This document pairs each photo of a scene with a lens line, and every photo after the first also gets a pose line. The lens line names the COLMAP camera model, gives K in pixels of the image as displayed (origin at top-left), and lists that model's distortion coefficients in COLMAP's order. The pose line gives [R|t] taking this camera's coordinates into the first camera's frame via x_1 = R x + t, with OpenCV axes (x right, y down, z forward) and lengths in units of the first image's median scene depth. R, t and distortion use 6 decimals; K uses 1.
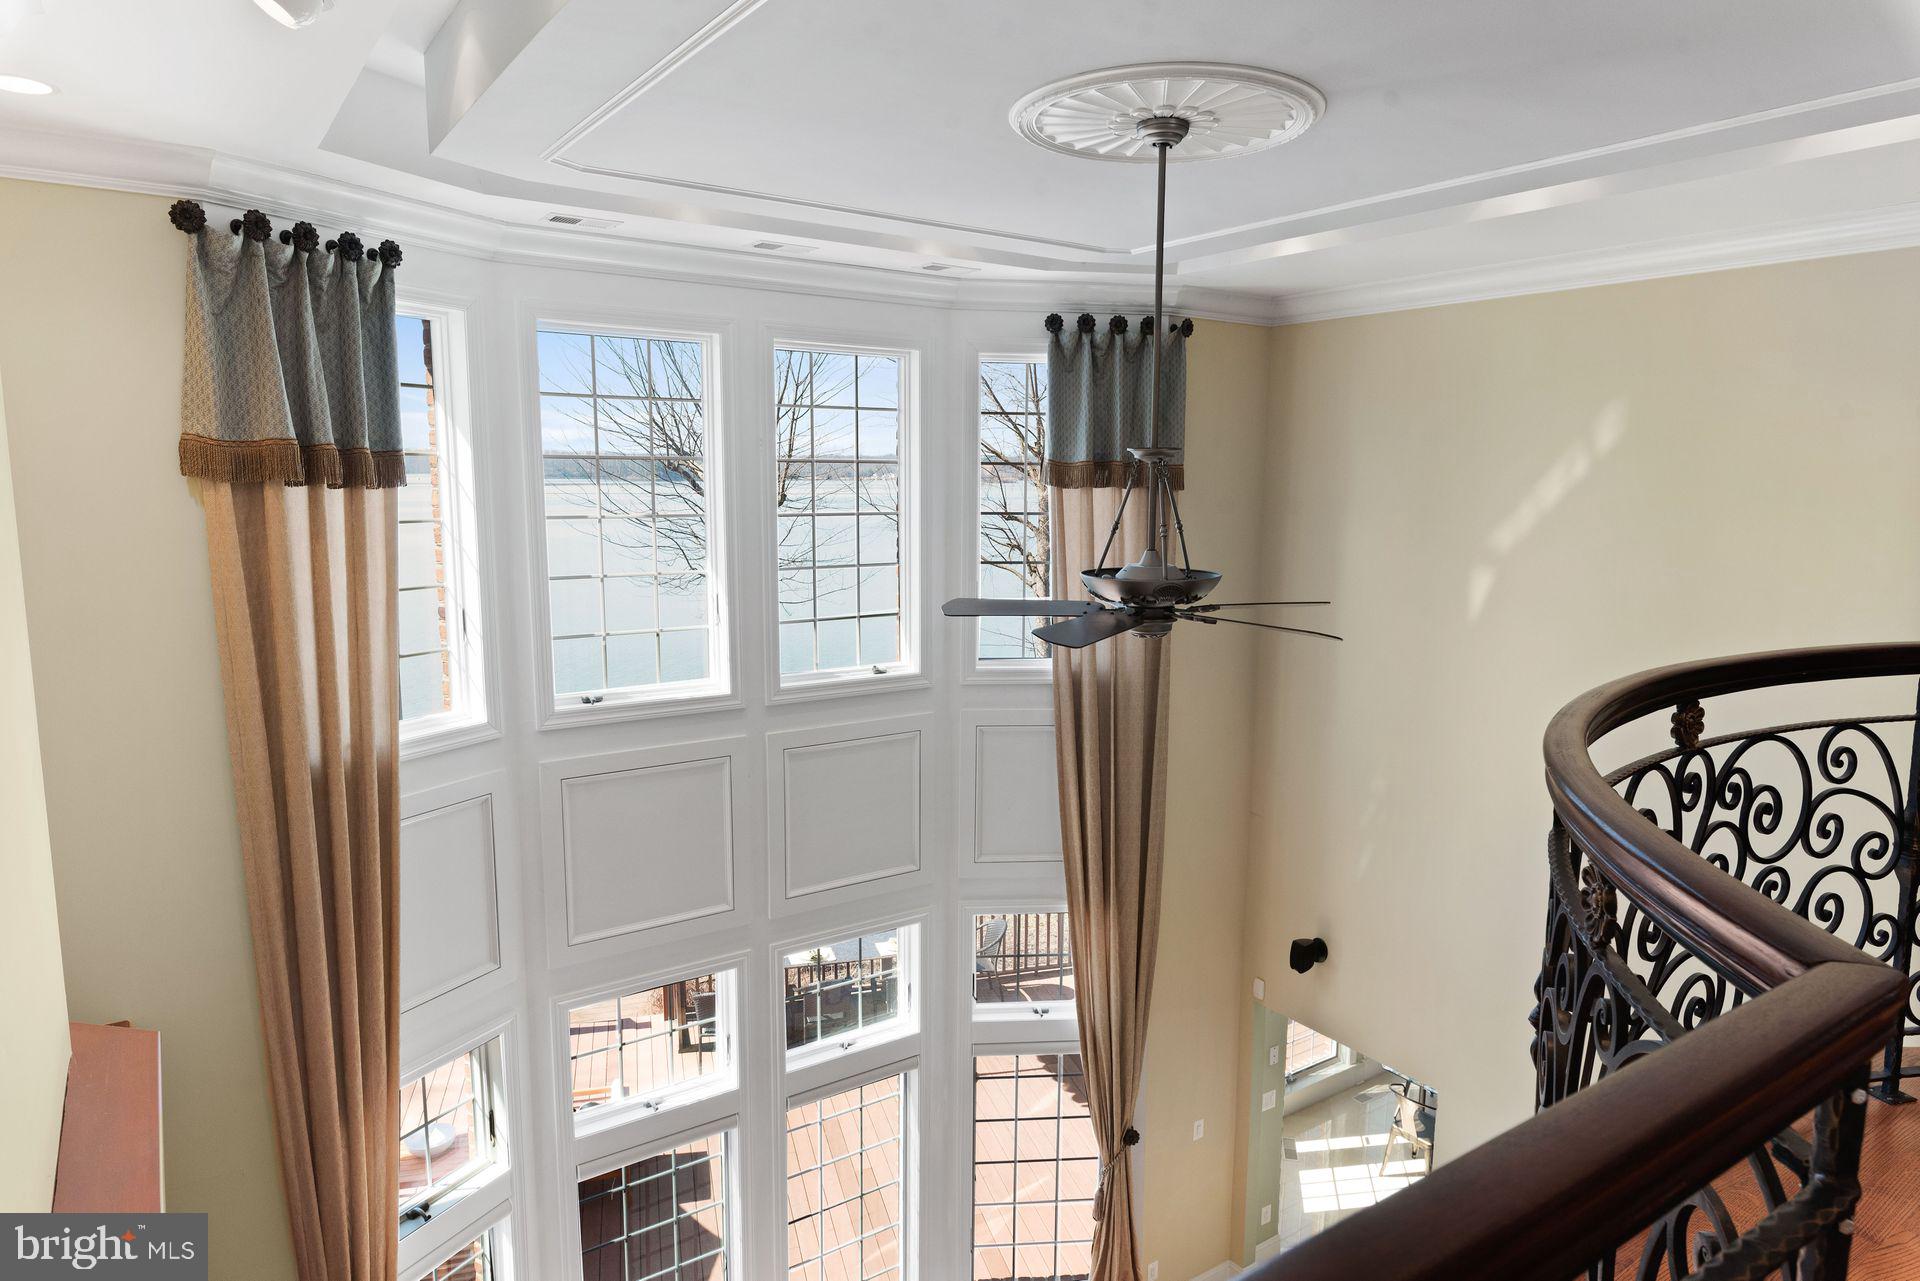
lens RADIAL K [[1172.9, 0, 969.1], [0, 1172.9, 642.3], [0, 0, 1]] dist [-0.004724, -0.001163]
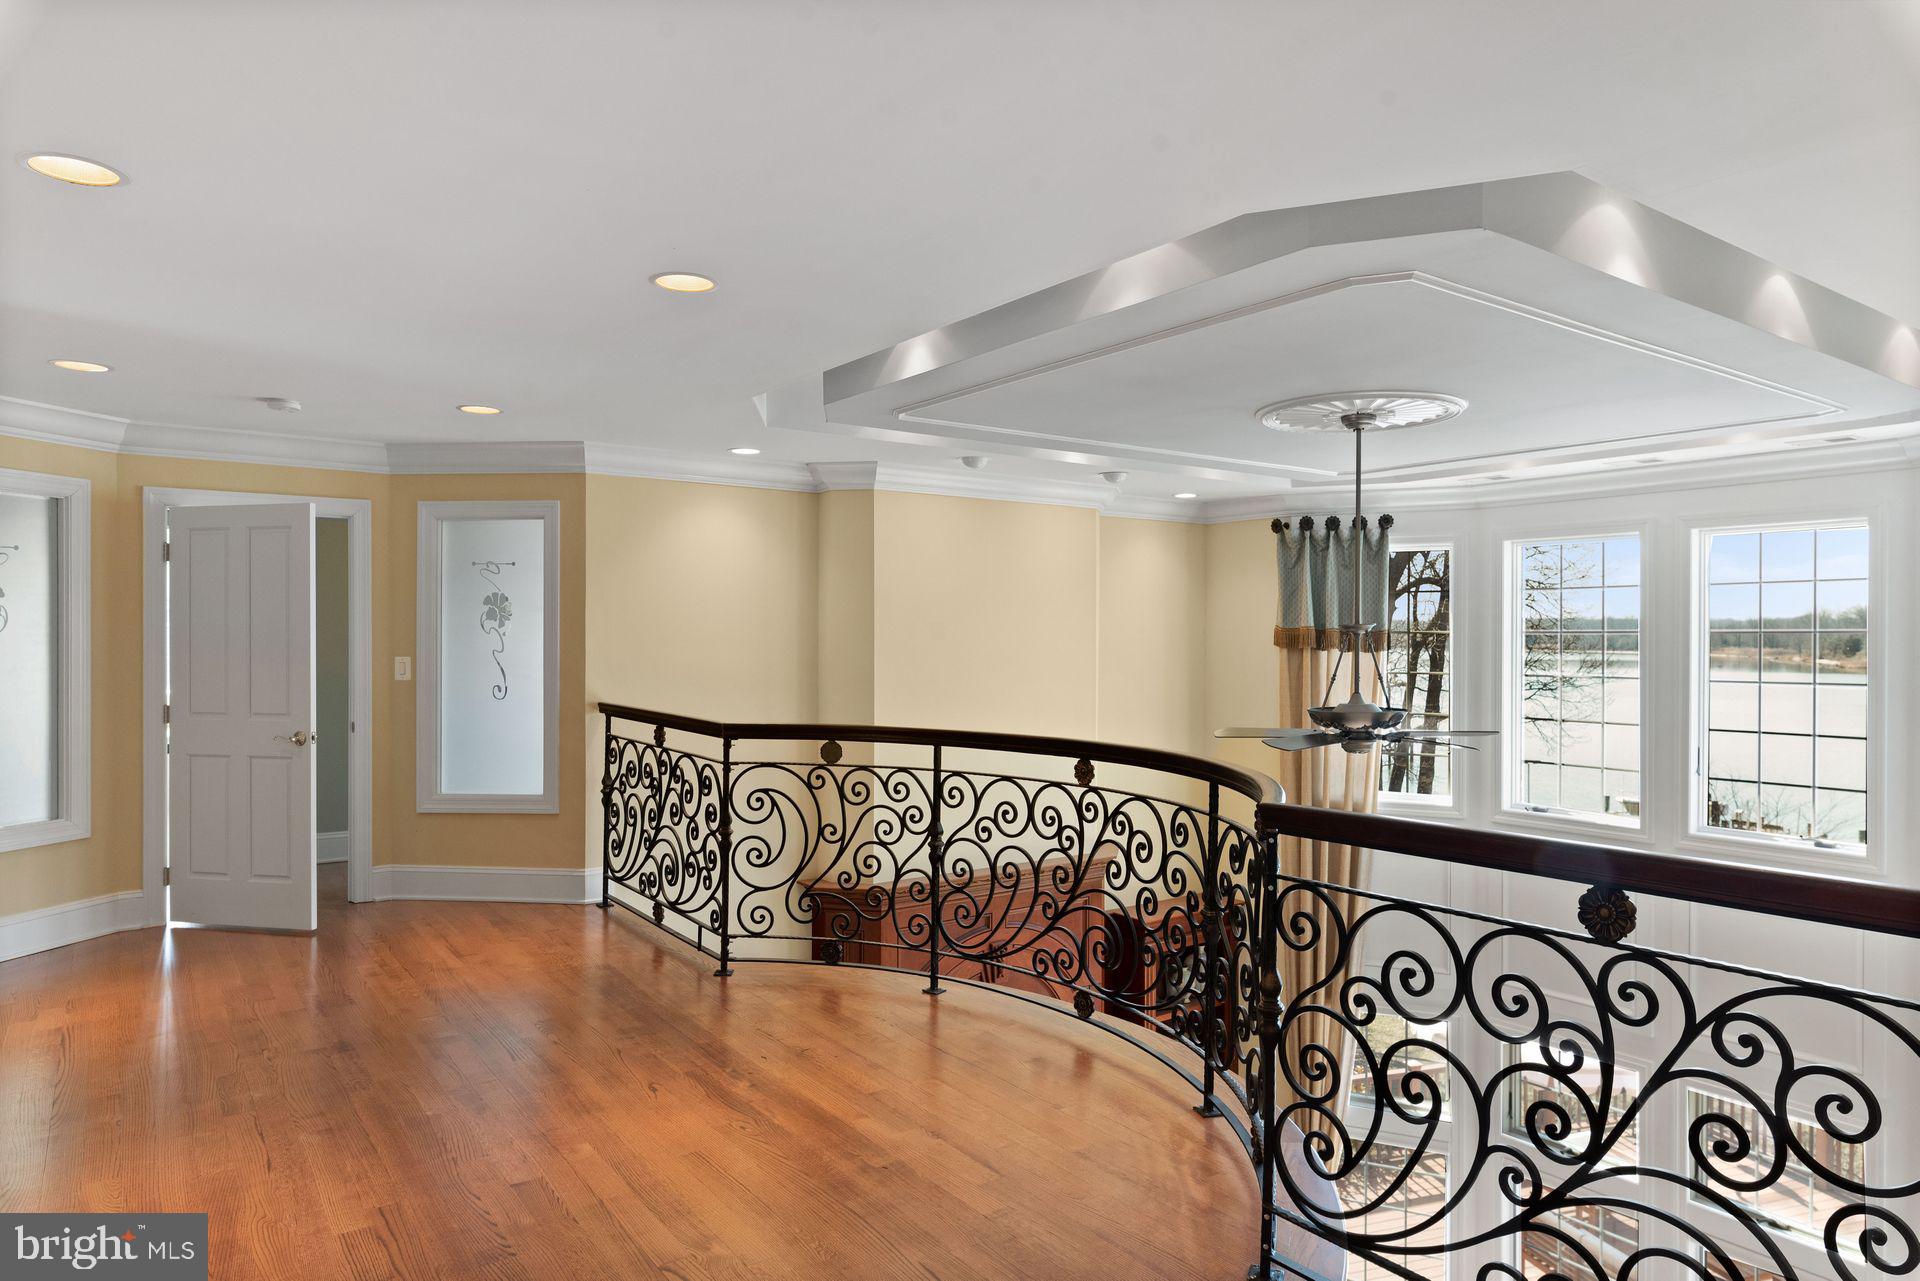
lens RADIAL K [[1172.9, 0, 969.1], [0, 1172.9, 642.3], [0, 0, 1]] dist [-0.004724, -0.001163]
pose [[0.012851, -0.003647, -0.999911, 2.206290], [-0.153390, 0.988150, -0.005575, -0.083916], [0.988082, 0.153448, 0.012139, 0.686381]]
